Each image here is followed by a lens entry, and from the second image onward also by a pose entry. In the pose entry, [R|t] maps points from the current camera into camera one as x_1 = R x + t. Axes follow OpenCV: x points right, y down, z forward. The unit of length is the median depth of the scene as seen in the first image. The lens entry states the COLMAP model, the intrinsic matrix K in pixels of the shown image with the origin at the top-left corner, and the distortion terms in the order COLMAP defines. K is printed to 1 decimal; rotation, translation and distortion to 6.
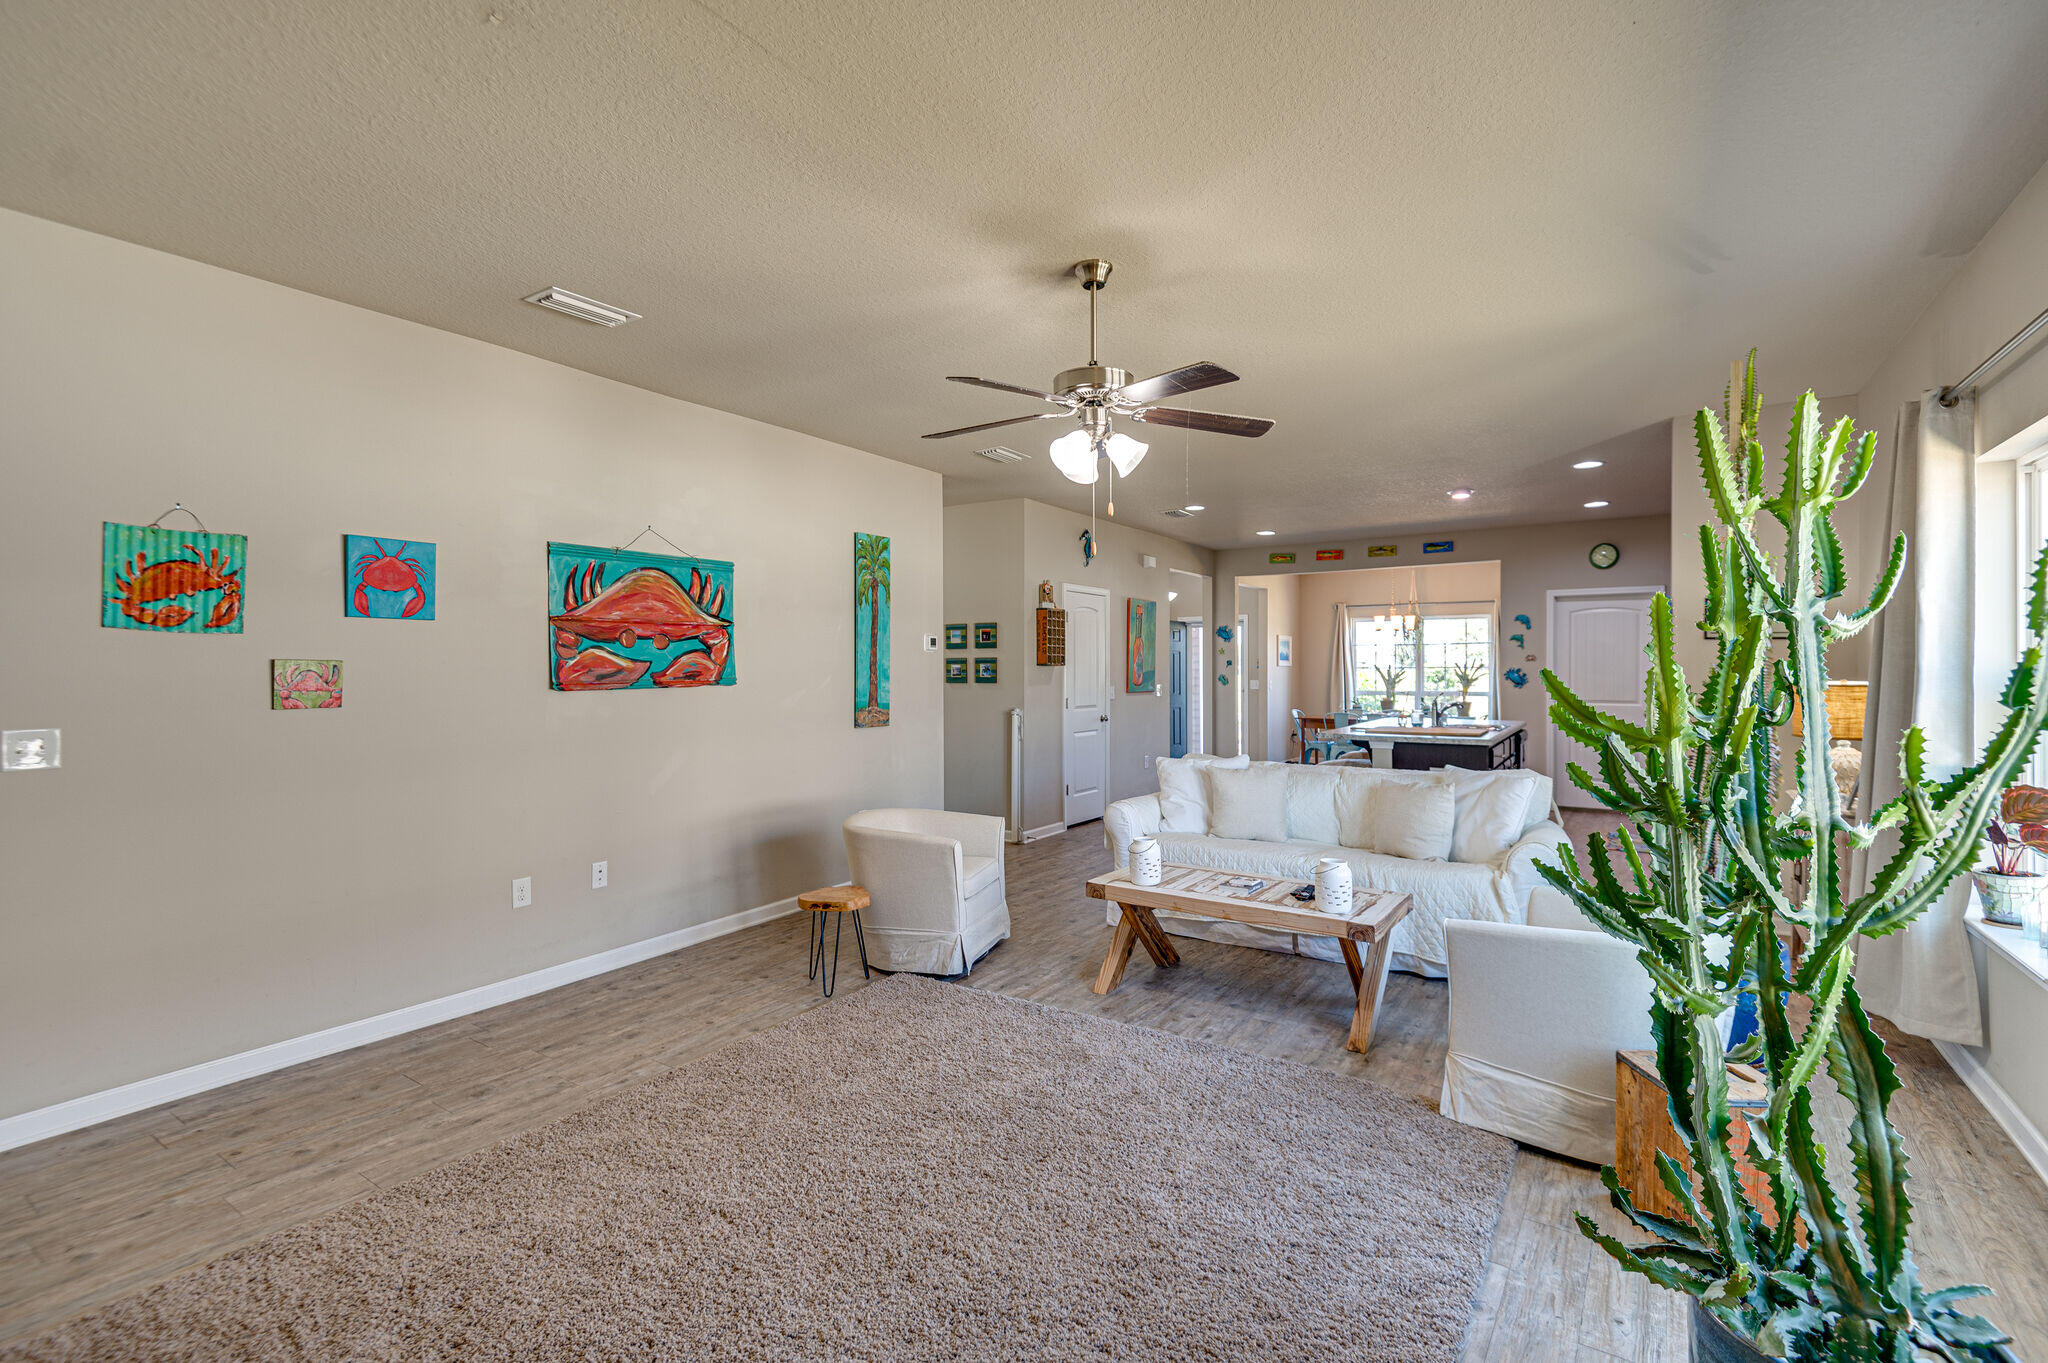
lens RADIAL K [[930.5, 0, 1032.3], [0, 930.5, 667.3], [0, 0, 1]] dist [0.033351, -0.021420]
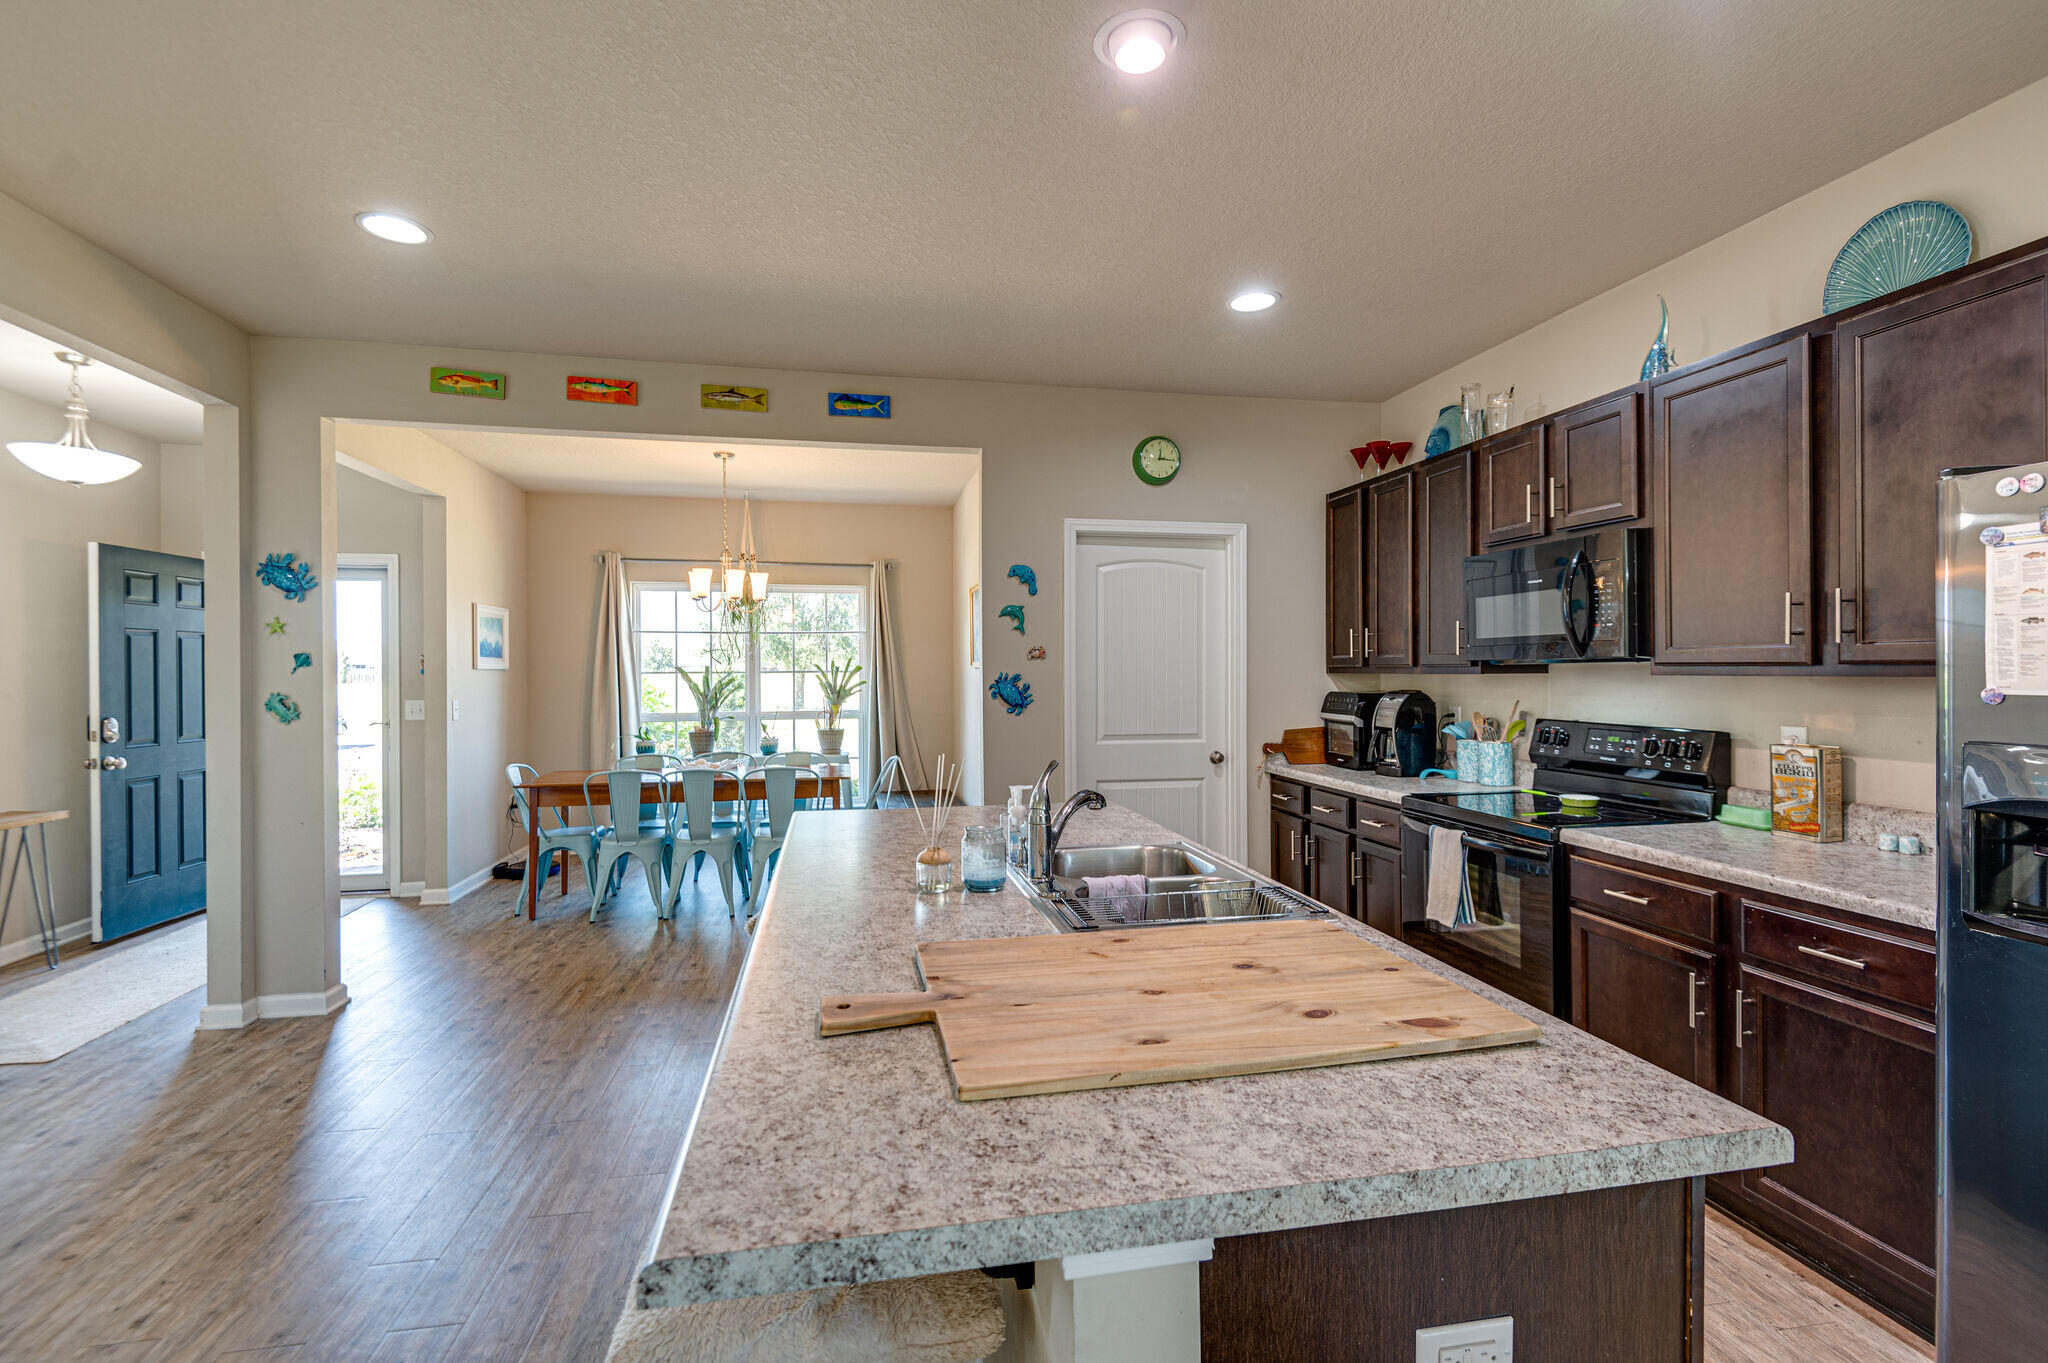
lens RADIAL K [[929.9, 0, 1032.6], [0, 929.9, 673.6], [0, 0, 1]] dist [0.034727, -0.022022]
pose [[0.721543, -0.002724, 0.692364, 0.499882], [0.001113, 0.999996, 0.002775, -0.000949], [-0.692368, -0.001232, 0.721543, 1.683191]]
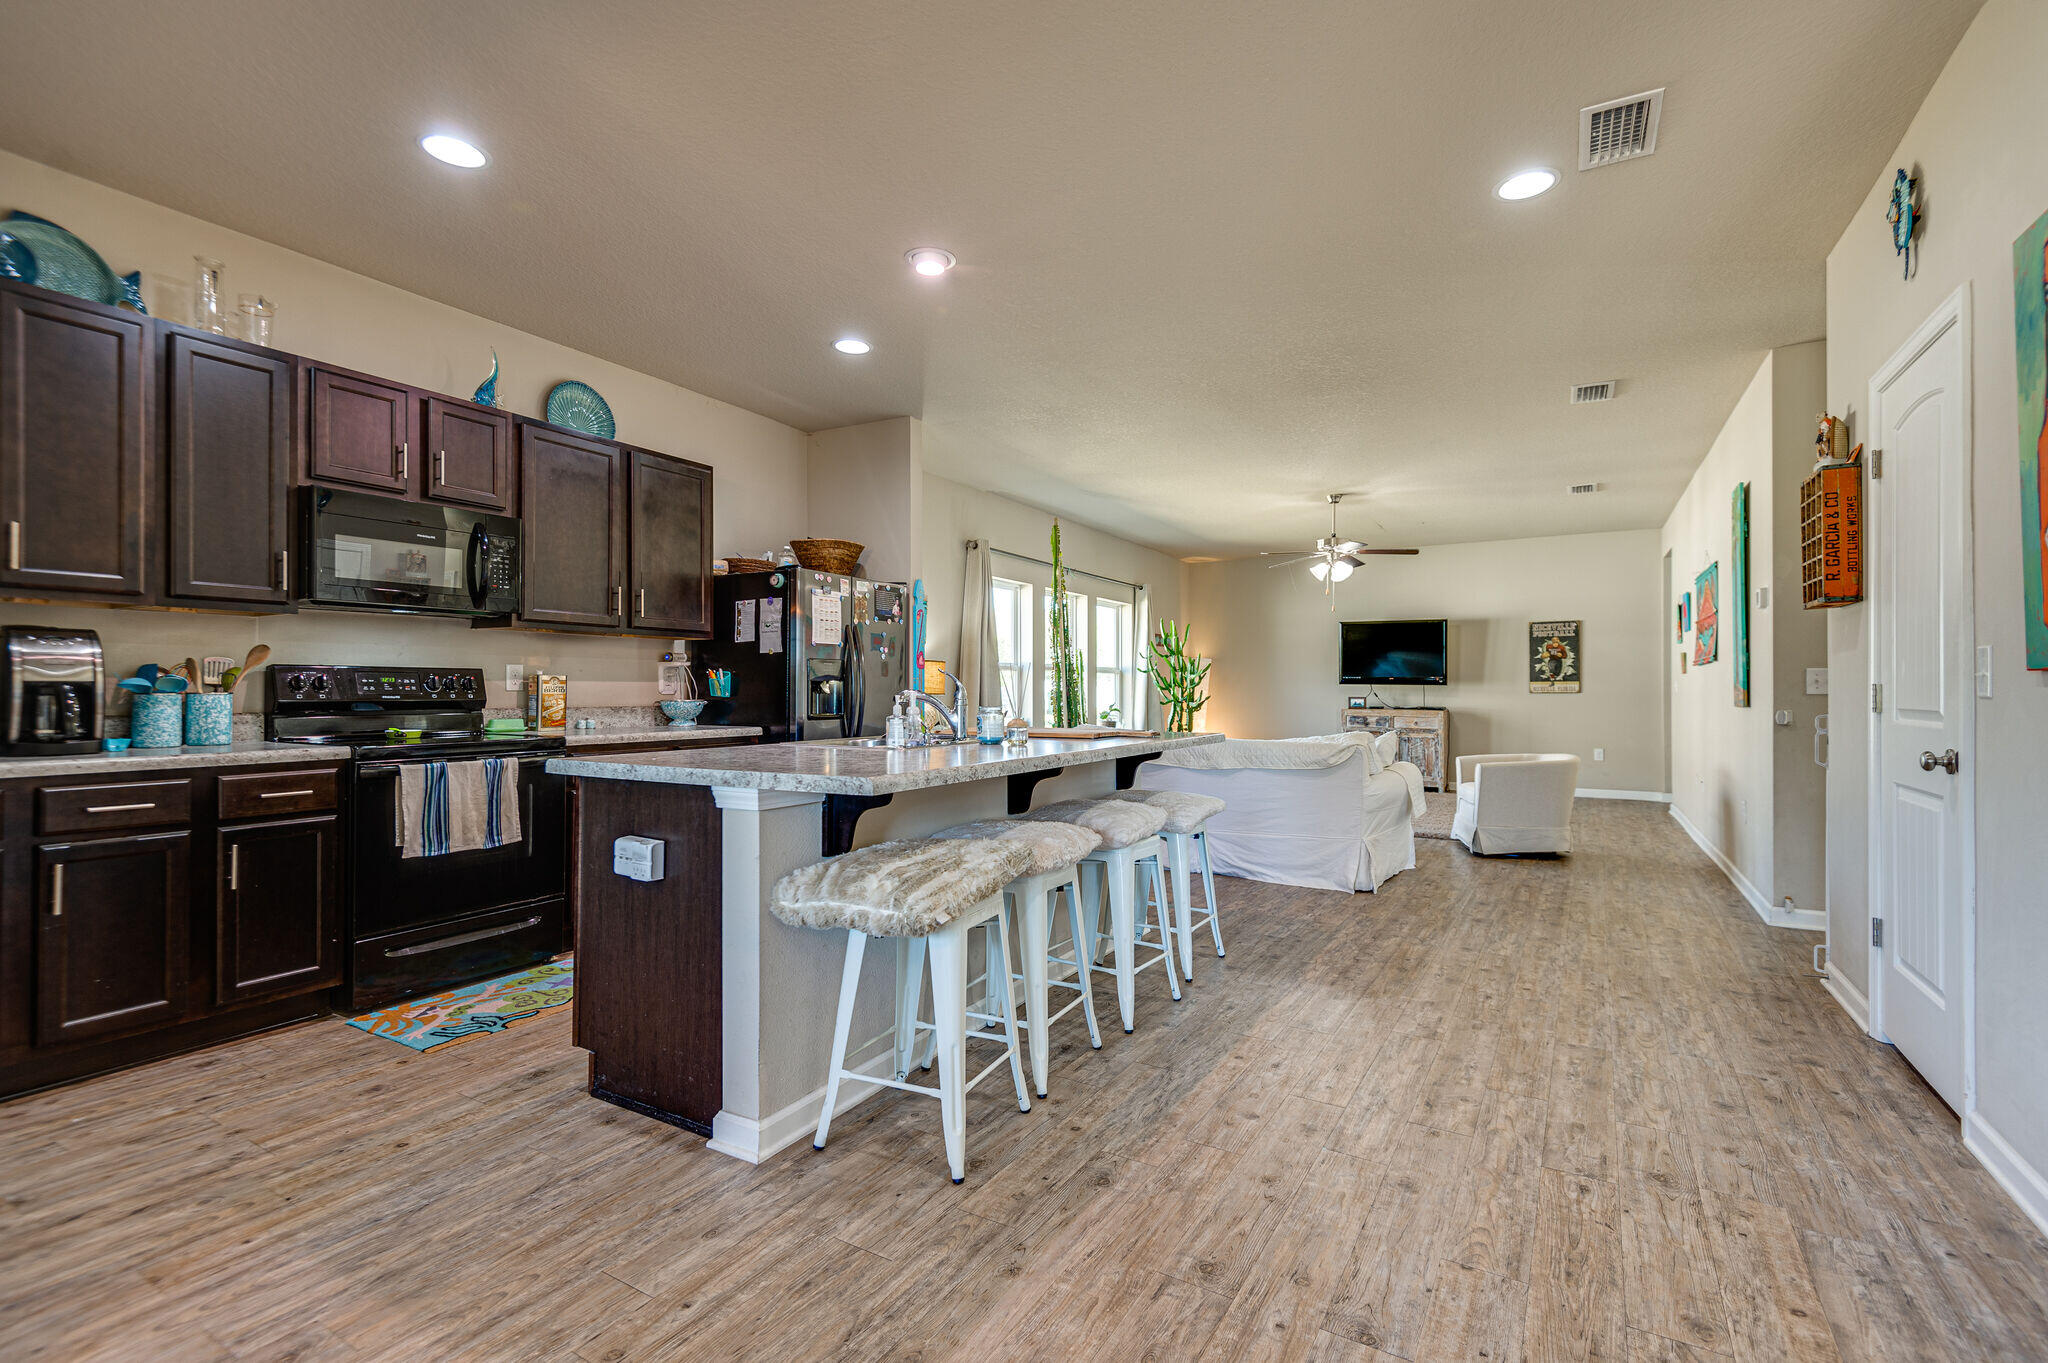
lens RADIAL K [[917.8, 0, 1035.9], [0, 917.8, 682.3], [0, 0, 1]] dist [0.037740, -0.016767]
pose [[-0.998955, -0.000753, -0.045702, 0.876089], [-0.000479, 0.999982, -0.006013, 0.076222], [0.045706, -0.005984, -0.998937, 3.049014]]
